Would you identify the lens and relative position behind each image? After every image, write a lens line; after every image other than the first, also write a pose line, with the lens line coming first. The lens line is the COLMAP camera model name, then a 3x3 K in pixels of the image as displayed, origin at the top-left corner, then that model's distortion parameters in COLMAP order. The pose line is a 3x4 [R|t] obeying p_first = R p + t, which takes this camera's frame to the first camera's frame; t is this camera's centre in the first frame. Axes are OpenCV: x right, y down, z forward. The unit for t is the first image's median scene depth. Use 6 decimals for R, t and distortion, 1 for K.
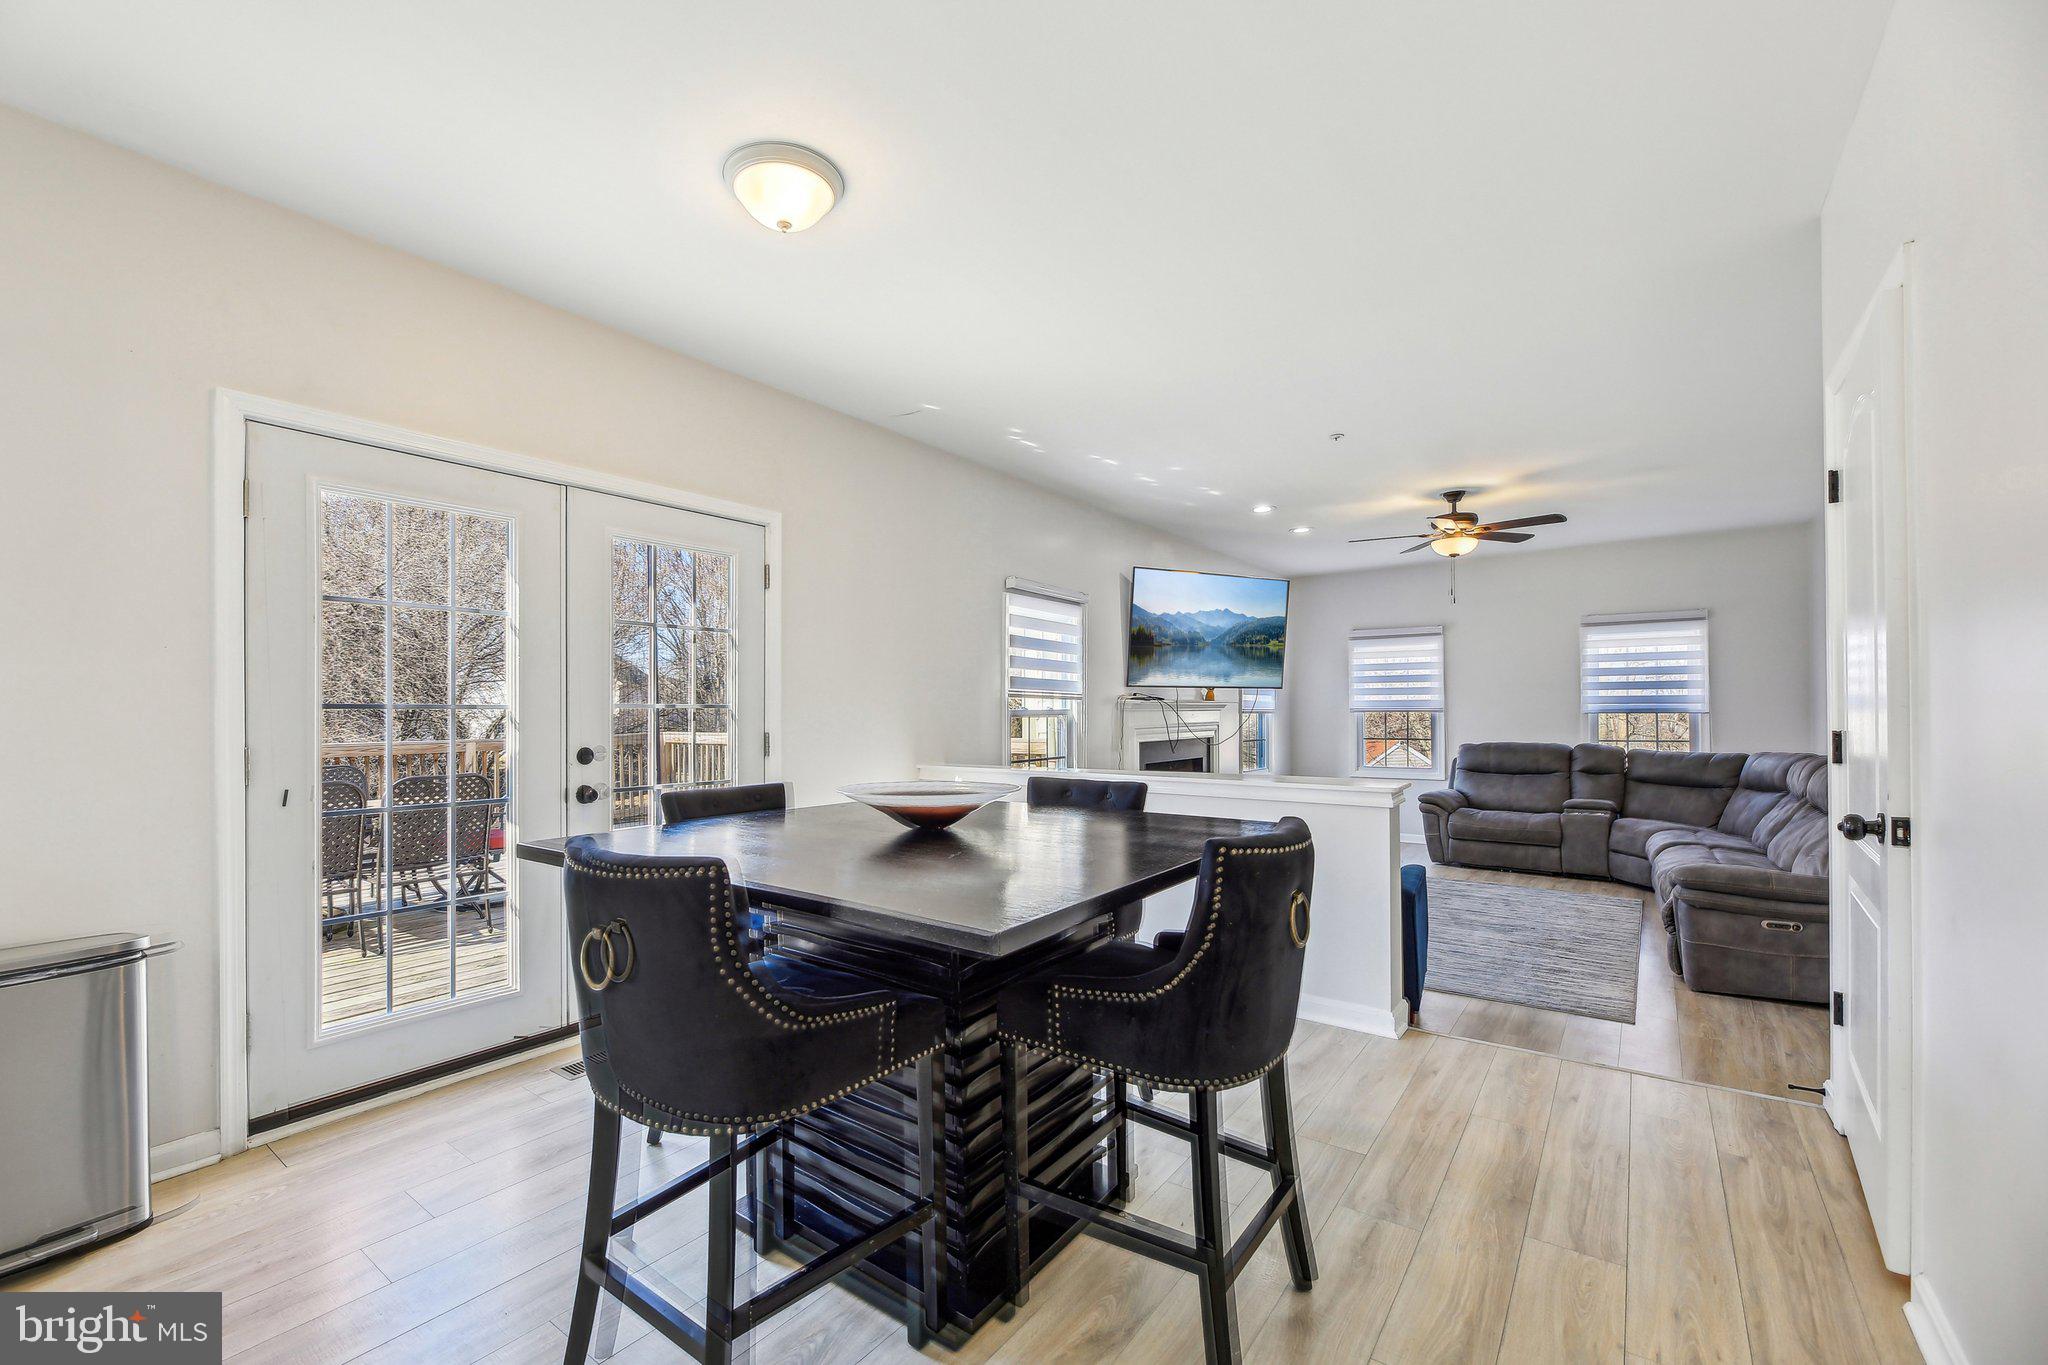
lens RADIAL K [[841.3, 0, 1015.8], [0, 841.3, 714.7], [0, 0, 1]] dist [0.002459, 0.000266]
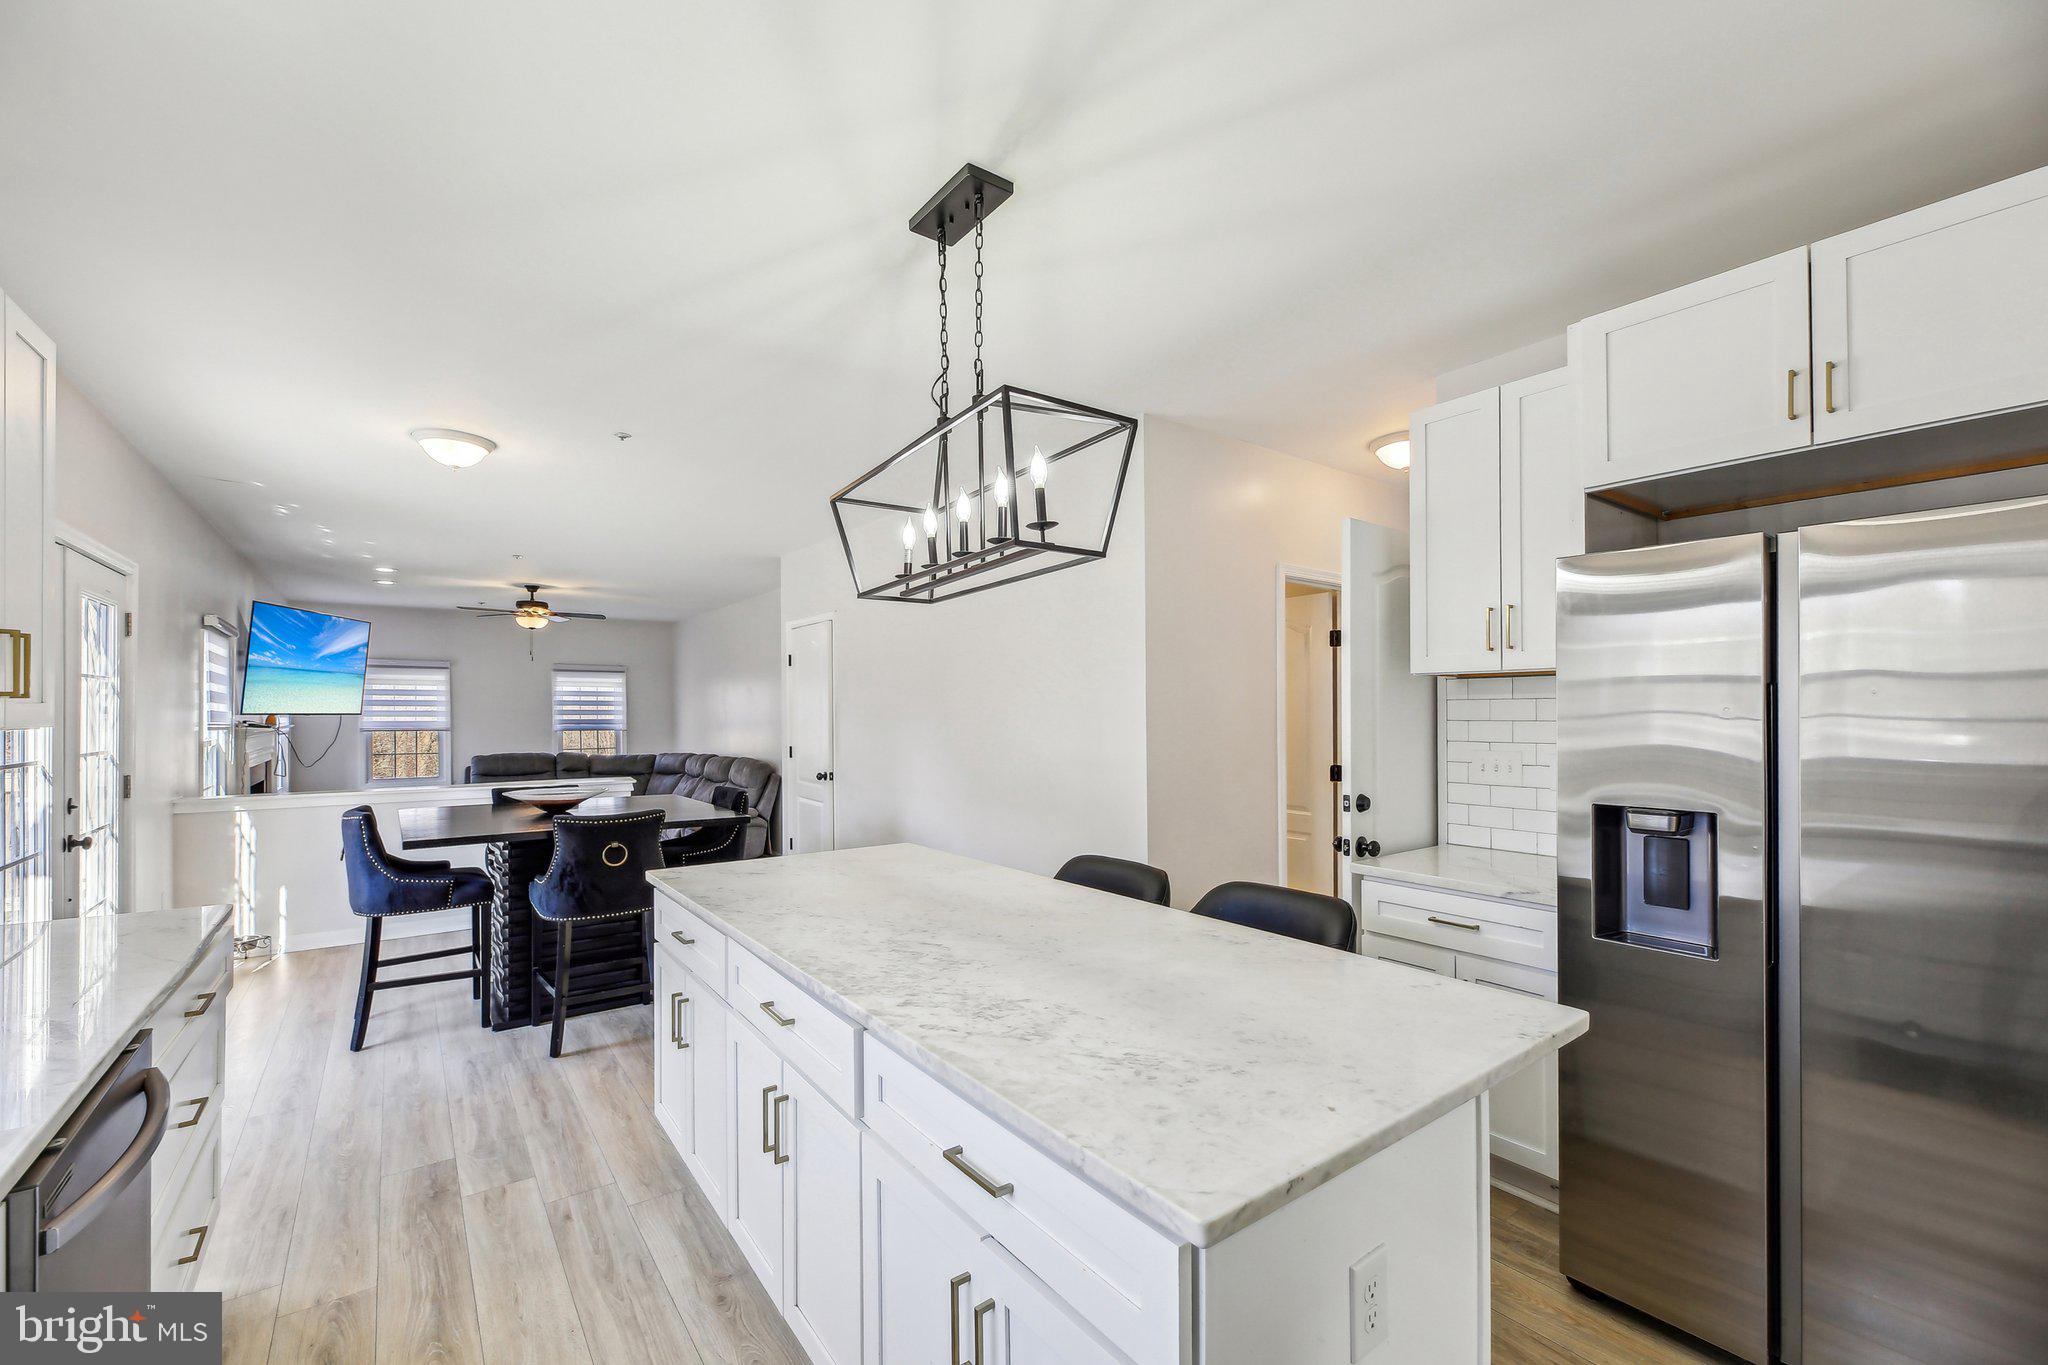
lens RADIAL K [[841.3, 0, 1007.2], [0, 841.3, 702.6], [0, 0, 1]] dist [0.002459, 0.000266]
pose [[0.291194, 0.016723, 0.956518, -0.569541], [-0.000160, 0.999848, -0.017432, -0.029725], [-0.956664, 0.004923, 0.291153, -0.198947]]
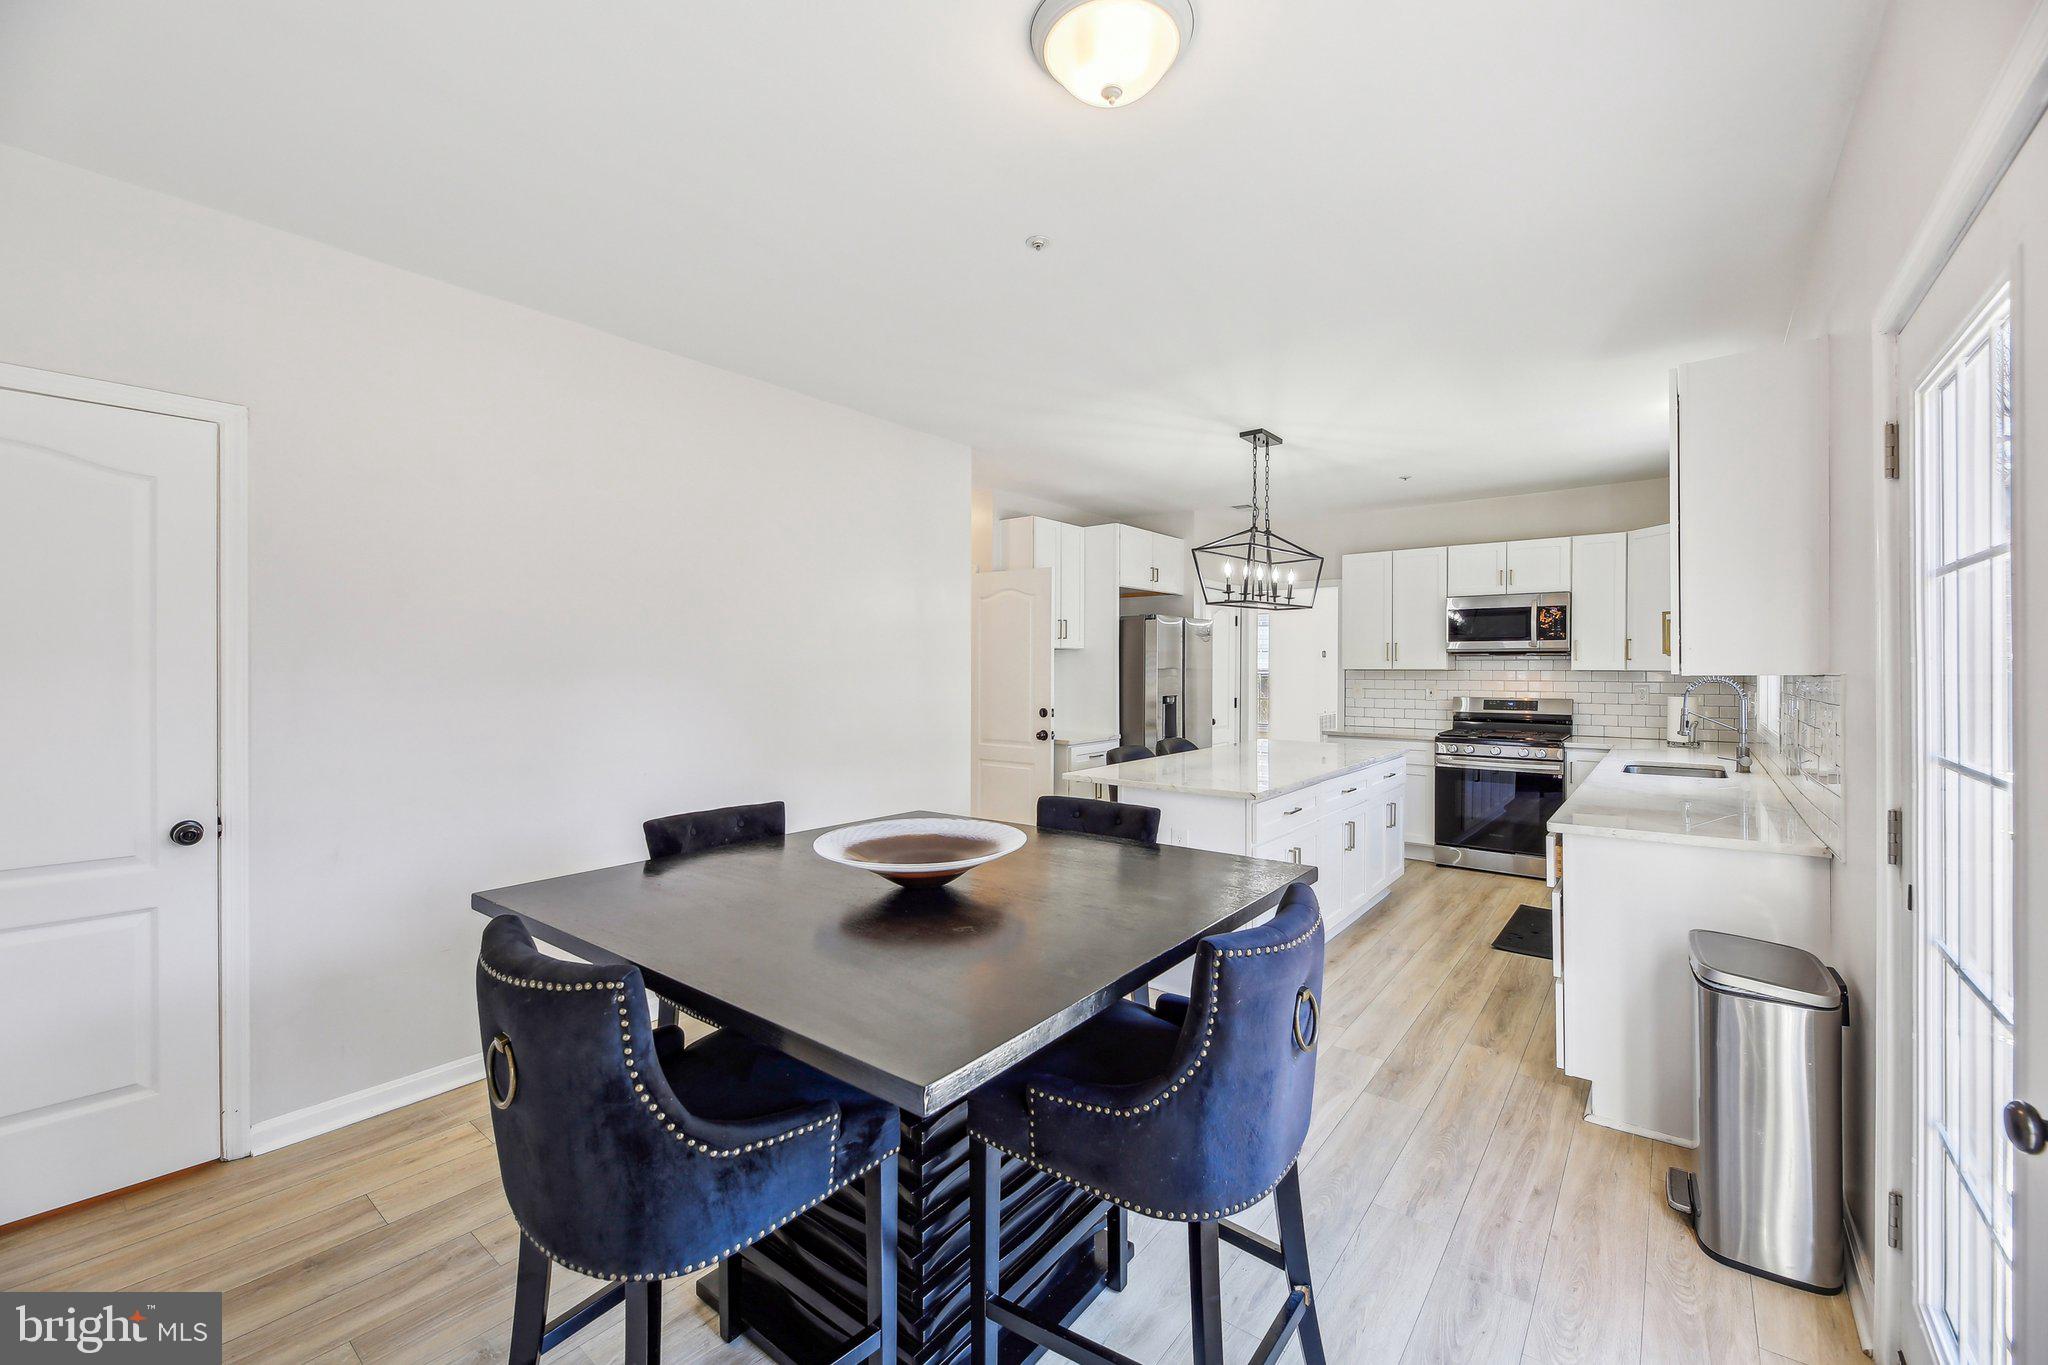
lens RADIAL K [[841.3, 0, 1017.8], [0, 841.3, 668.5], [0, 0, 1]] dist [0.002459, 0.000266]
pose [[-0.999666, 0.008164, 0.024512, -0.071726], [0.008140, 0.999966, -0.001055, -0.030189], [-0.024520, -0.000855, -0.999699, 0.638818]]
